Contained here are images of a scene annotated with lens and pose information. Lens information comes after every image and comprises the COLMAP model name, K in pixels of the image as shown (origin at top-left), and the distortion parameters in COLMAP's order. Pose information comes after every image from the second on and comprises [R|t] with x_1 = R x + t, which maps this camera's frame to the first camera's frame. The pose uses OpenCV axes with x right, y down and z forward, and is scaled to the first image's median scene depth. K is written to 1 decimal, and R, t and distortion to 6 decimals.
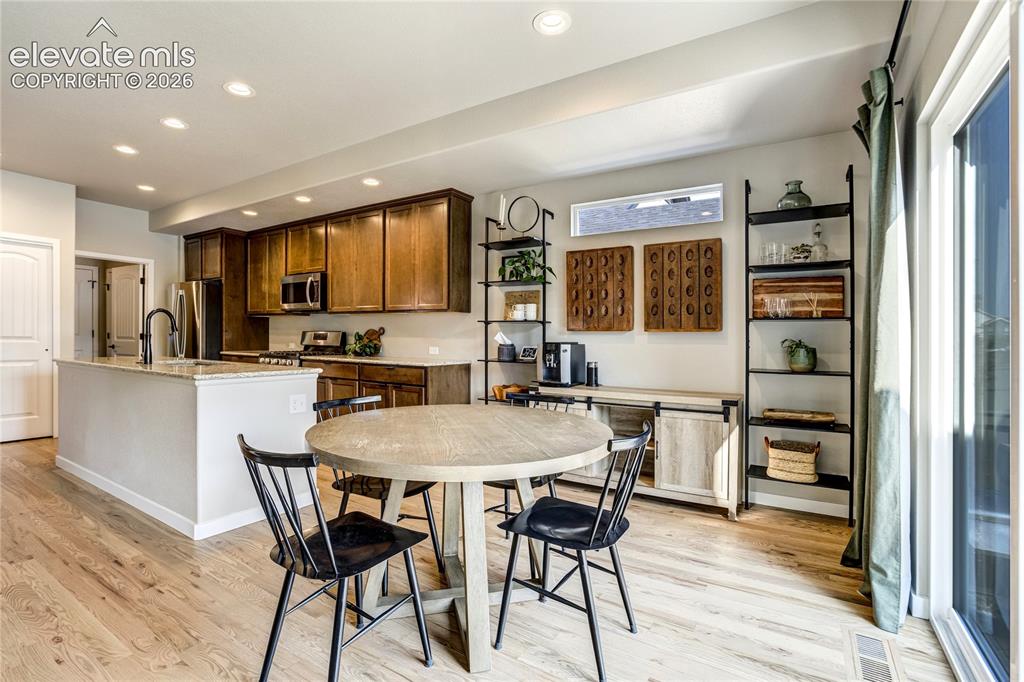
lens RADIAL K [[484.9, 0, 495.4], [0, 484.9, 341.3], [0, 0, 1]] dist [-0.045833, 0.010960]
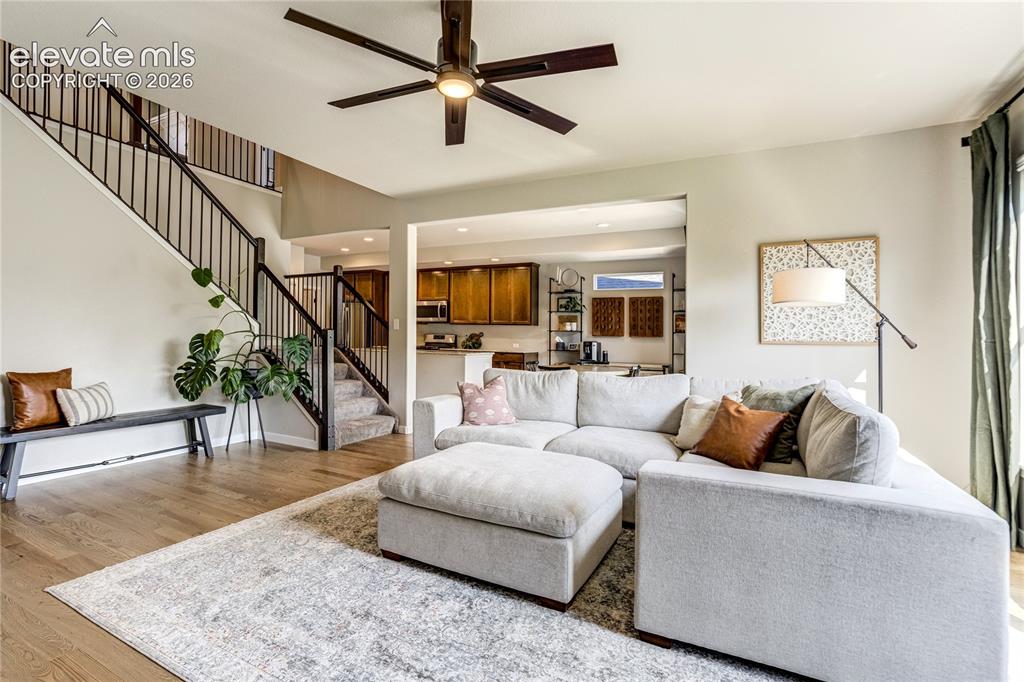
lens RADIAL K [[484.9, 0, 512.6], [0, 484.9, 335.0], [0, 0, 1]] dist [-0.045833, 0.010960]
pose [[0.992330, 0.010529, 0.123170, -0.433853], [-0.009006, 0.999876, -0.012917, 0.003615], [-0.123291, 0.011708, 0.992302, -0.991887]]
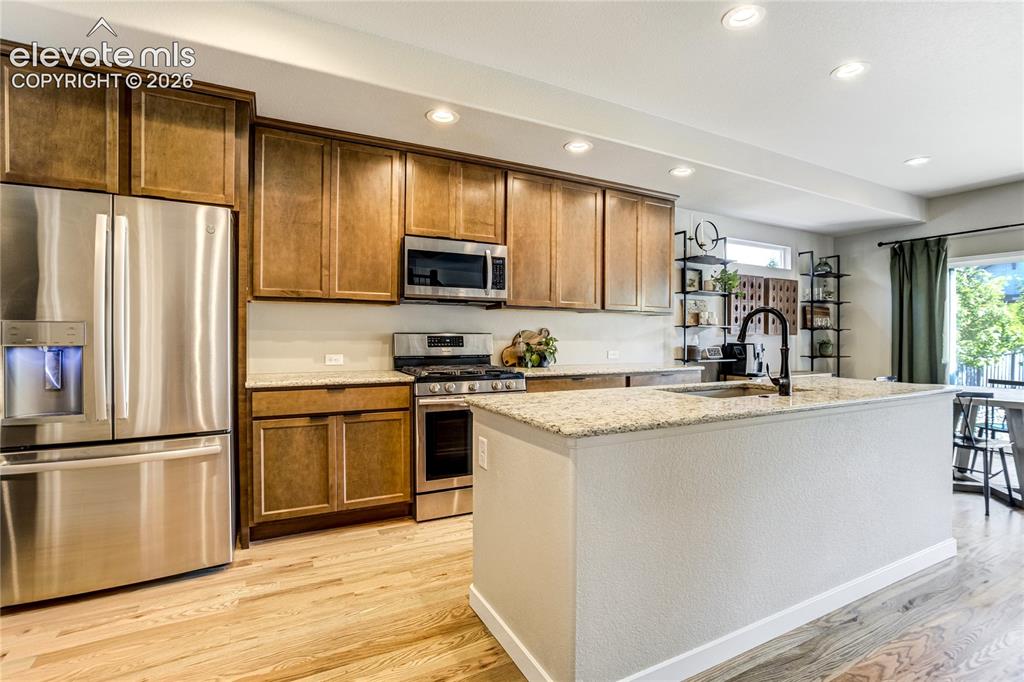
lens RADIAL K [[484.9, 0, 520.6], [0, 484.9, 341.9], [0, 0, 1]] dist [-0.045833, 0.010960]
pose [[0.479009, -0.015566, 0.877672, -1.195149], [0.006938, 0.999879, 0.013947, -0.023542], [-0.877783, -0.000592, 0.479059, 0.830911]]
